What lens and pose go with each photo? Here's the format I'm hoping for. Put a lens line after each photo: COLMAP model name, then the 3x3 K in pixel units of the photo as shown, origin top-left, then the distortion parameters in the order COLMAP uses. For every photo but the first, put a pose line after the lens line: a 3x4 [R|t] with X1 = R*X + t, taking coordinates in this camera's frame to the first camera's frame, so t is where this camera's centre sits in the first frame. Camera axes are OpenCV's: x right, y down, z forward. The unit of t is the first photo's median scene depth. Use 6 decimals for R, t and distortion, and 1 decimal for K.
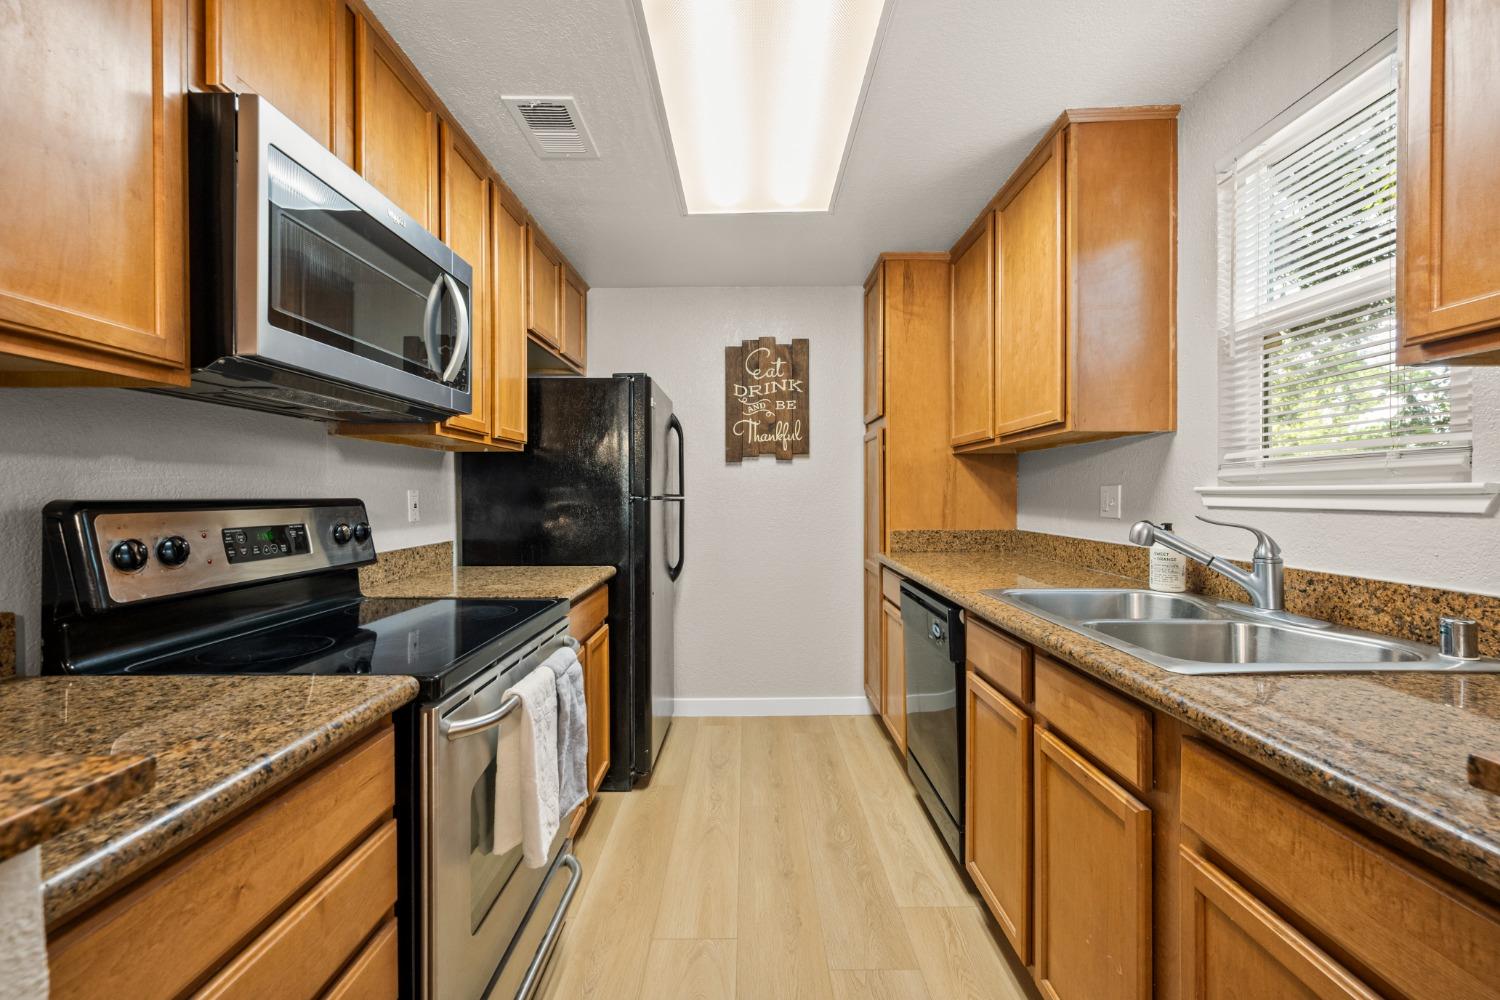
lens RADIAL K [[622.8, 0, 745.8], [0, 622.8, 498.8], [0, 0, 1]] dist [-0.004440, 0.001111]
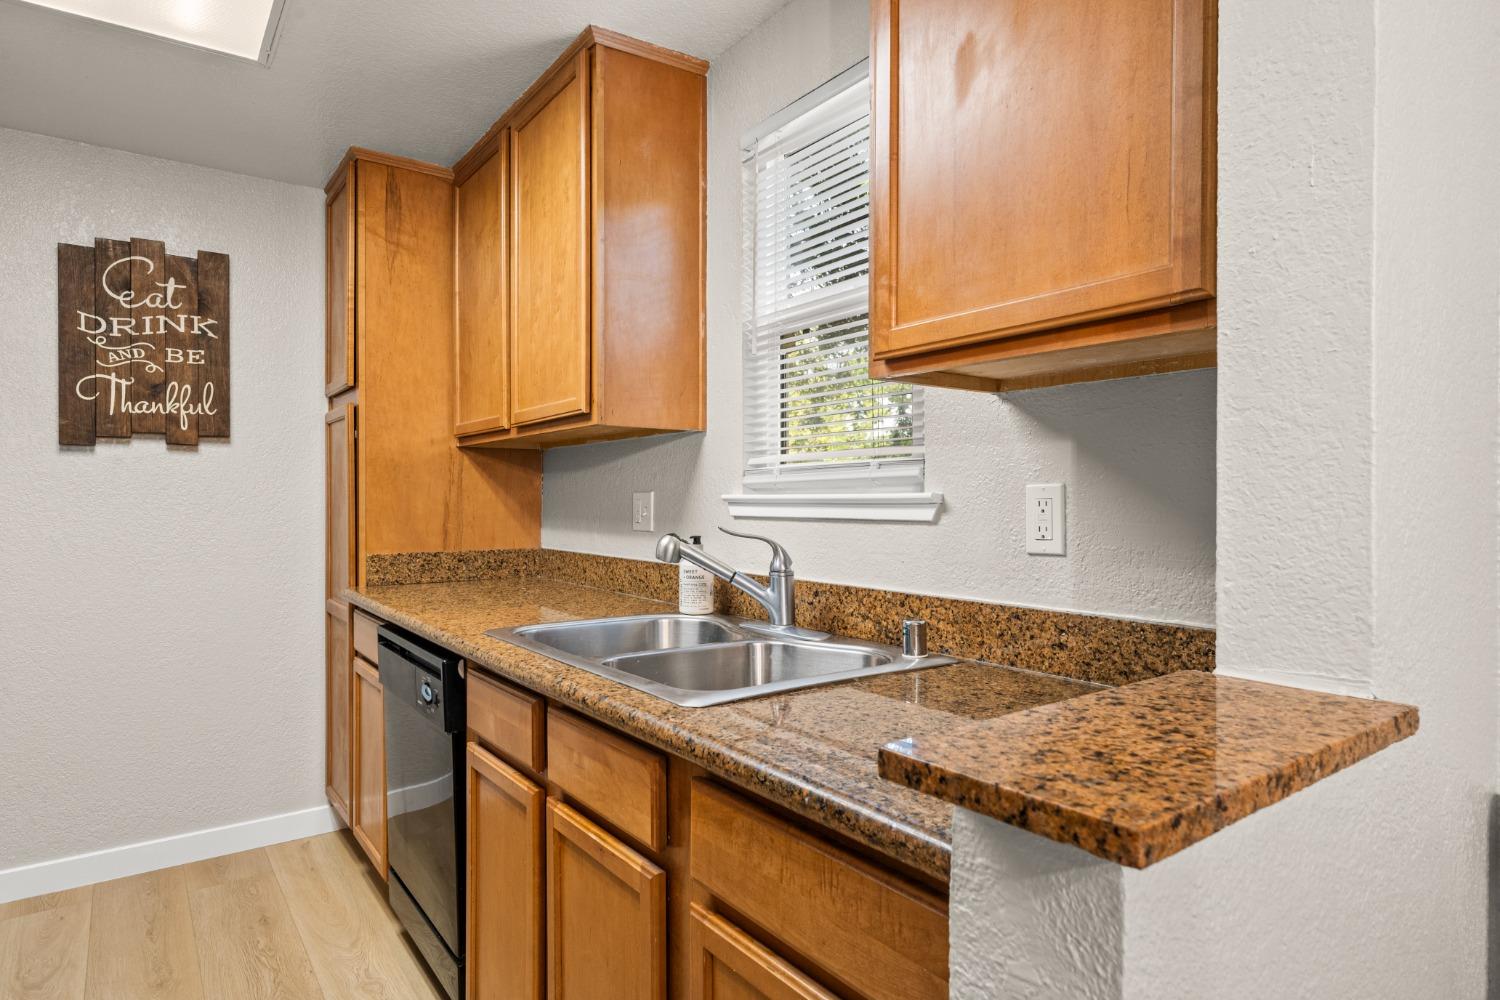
lens RADIAL K [[854.3, 0, 744.6], [0, 854.3, 503.6], [0, 0, 1]] dist [0.004493, 0.004607]
pose [[0.809340, 0.000966, 0.587339, 0.025908], [0.002102, 0.999987, -0.004542, -0.000528], [-0.587337, 0.004910, 0.809328, -0.012096]]
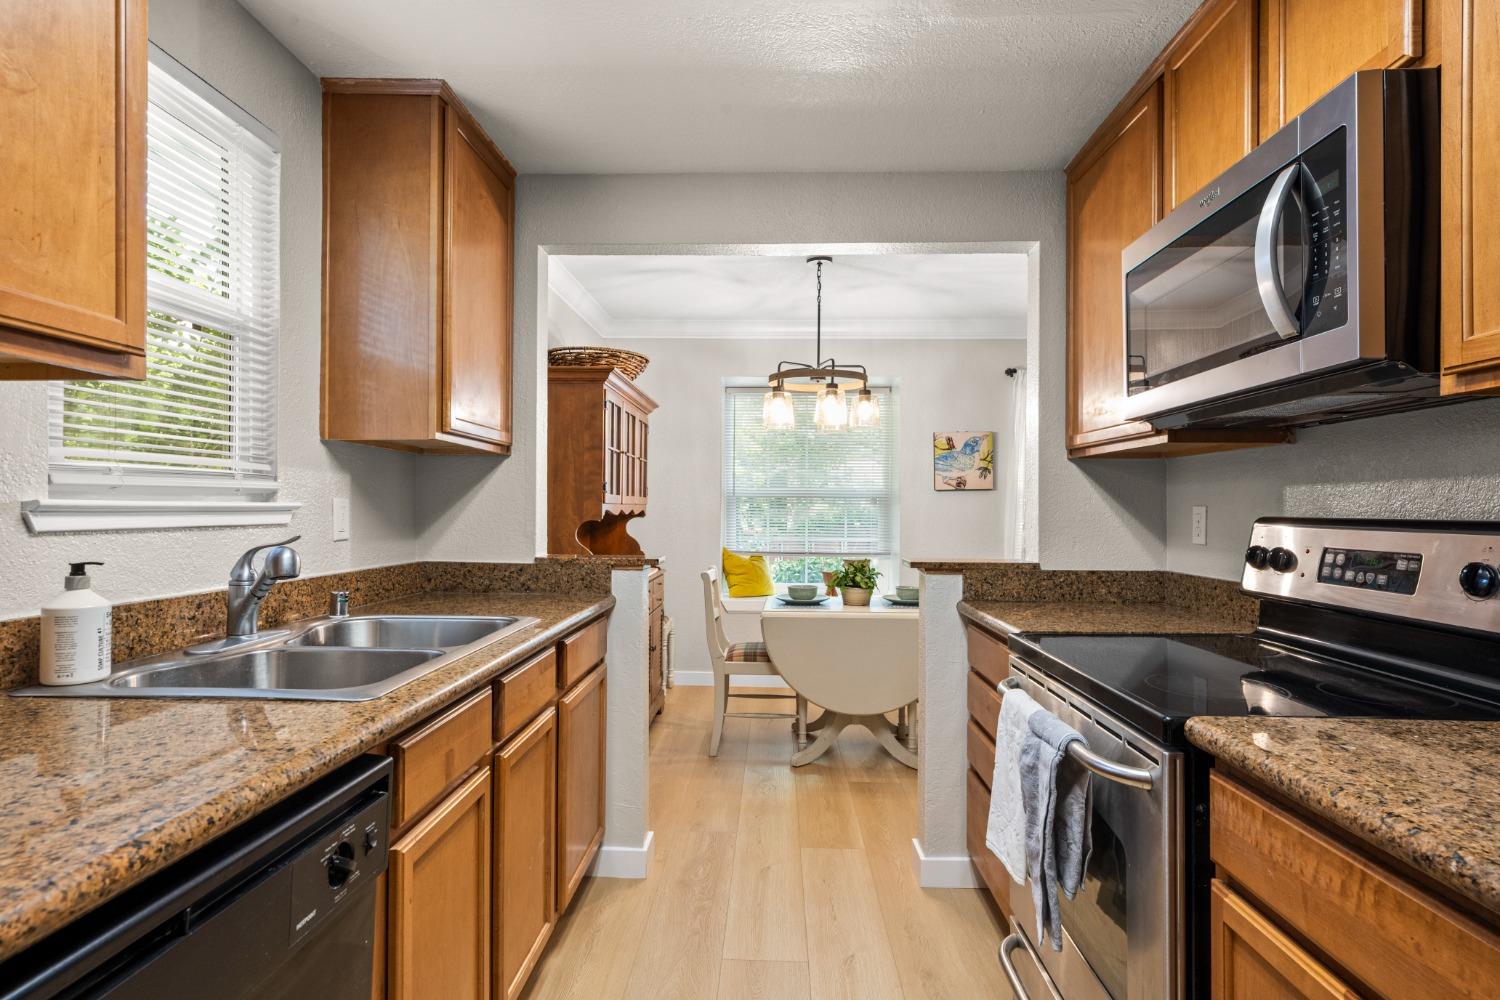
lens RADIAL K [[755.0, 0, 751.1], [0, 755.0, 503.9], [0, 0, 1]] dist [-0.001001, -0.000026]
pose [[-0.999429, -0.001077, 0.033759, 0.033443], [-0.000997, 0.999997, 0.002374, -0.016700], [-0.033761, 0.002339, -0.999427, 1.590360]]
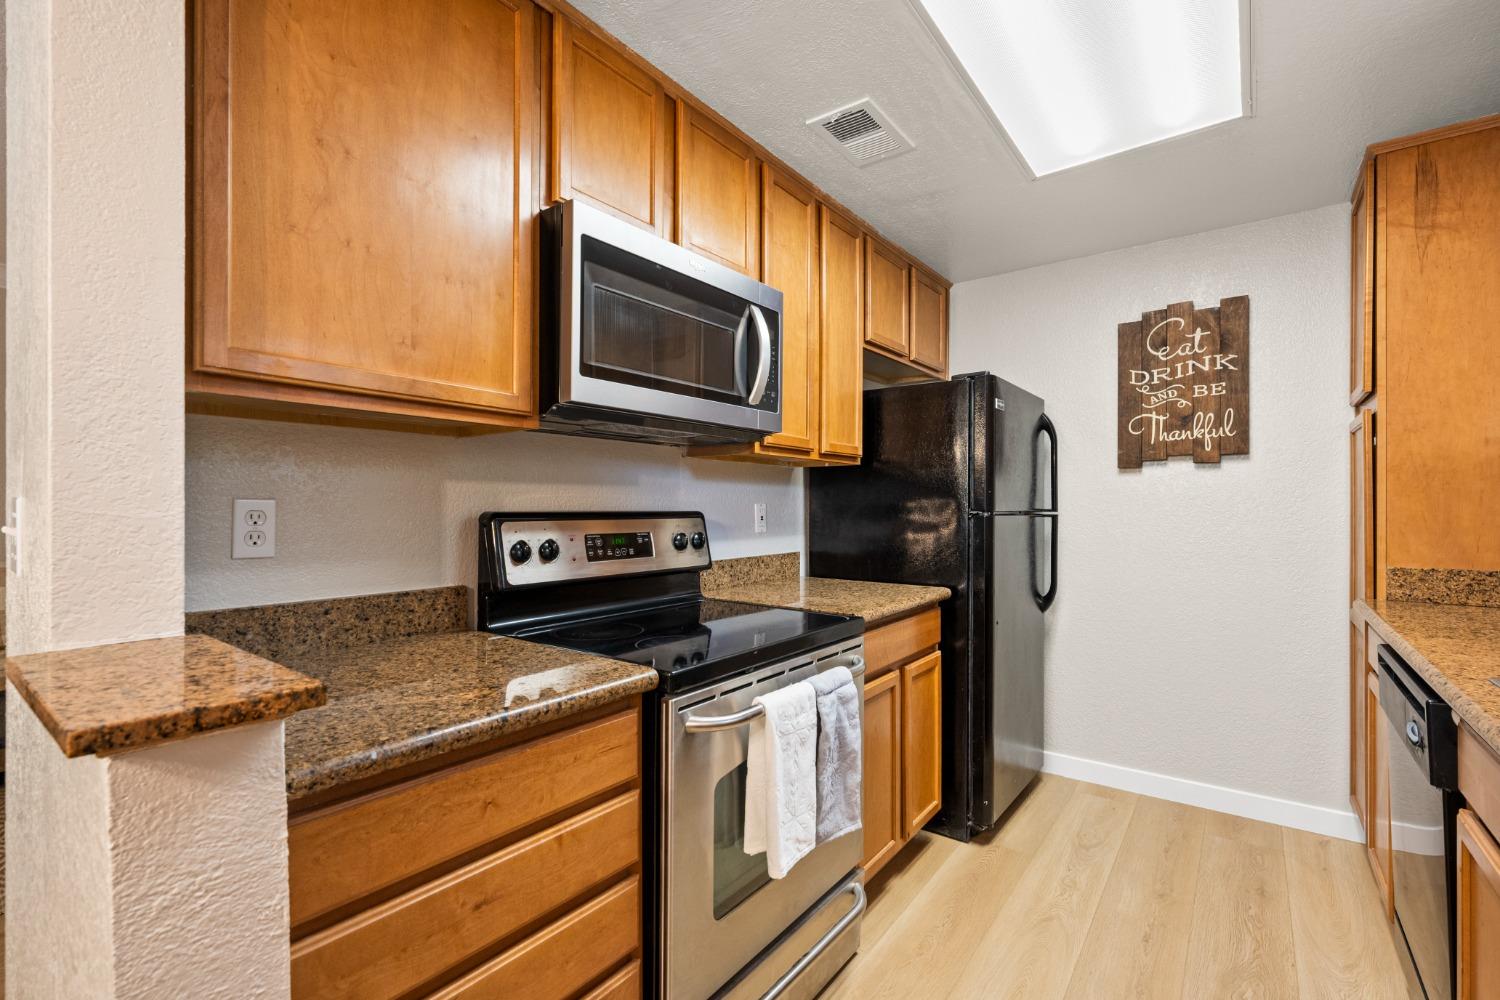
lens RADIAL K [[666.1, 0, 755.1], [0, 666.1, 505.0], [0, 0, 1]] dist [0.000775, 0.001596]
pose [[0.799652, 0.004220, -0.600449, 0.195103], [-0.009442, 0.999940, -0.005547, -0.006318], [0.600390, 0.010105, 0.799644, 0.070629]]
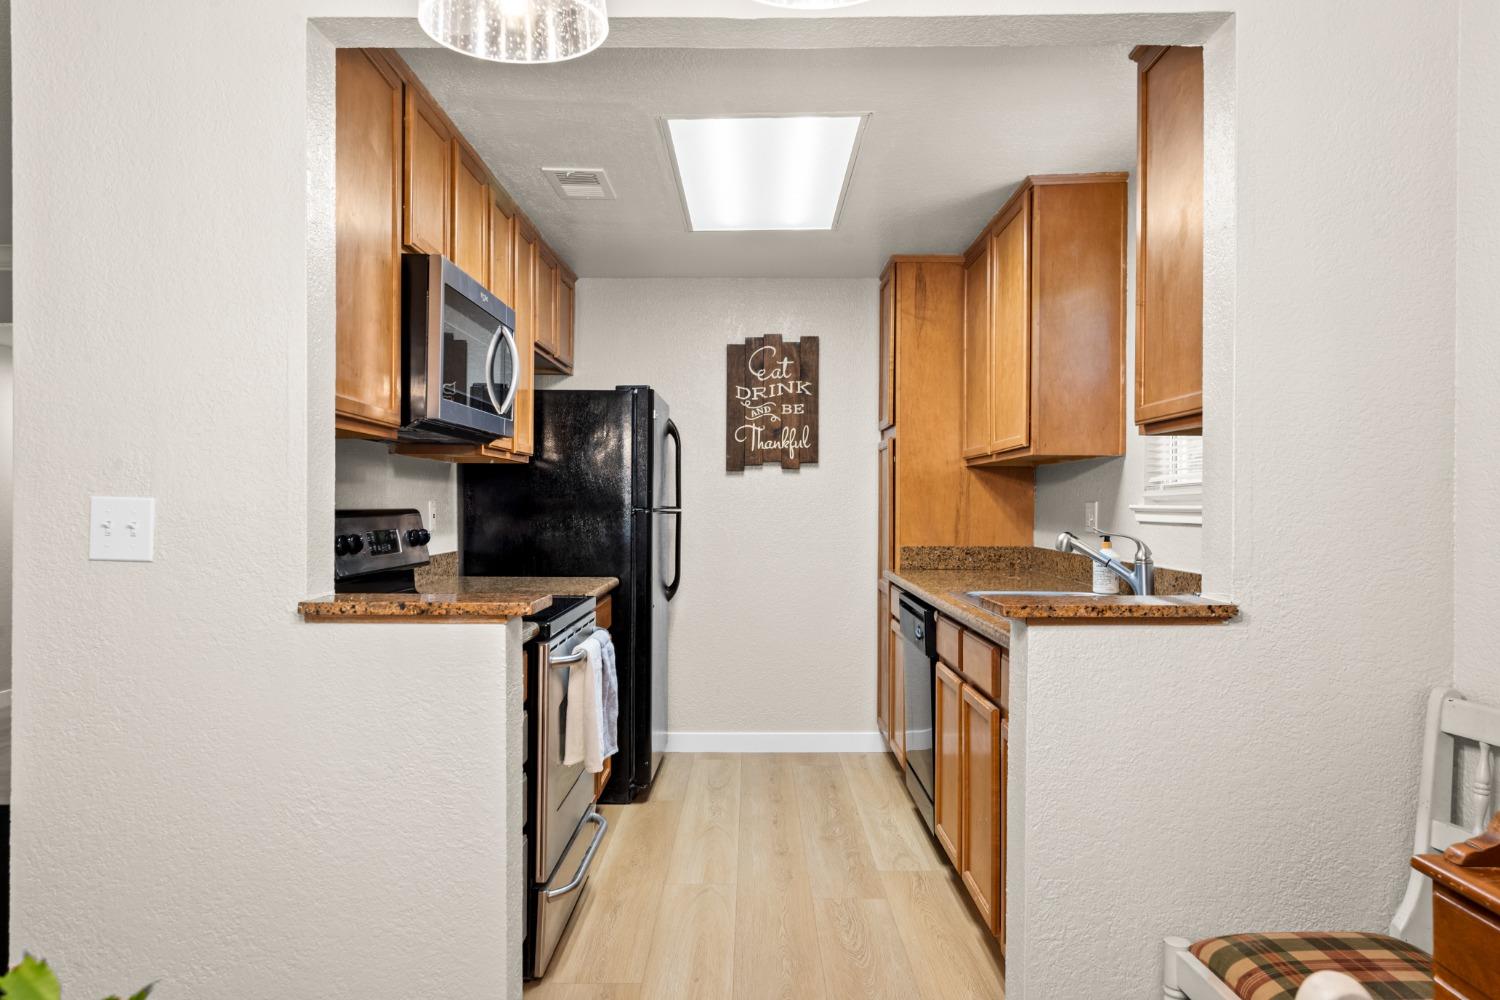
lens RADIAL K [[1037.0, 0, 746.4], [0, 1037.0, 504.3], [0, 0, 1]] dist [0.010355, -0.001418]
pose [[0.999962, 0.008142, -0.002974, 0.003829], [-0.008163, 0.999940, -0.007319, 0.000276], [0.002914, 0.007343, 0.999969, -0.919430]]
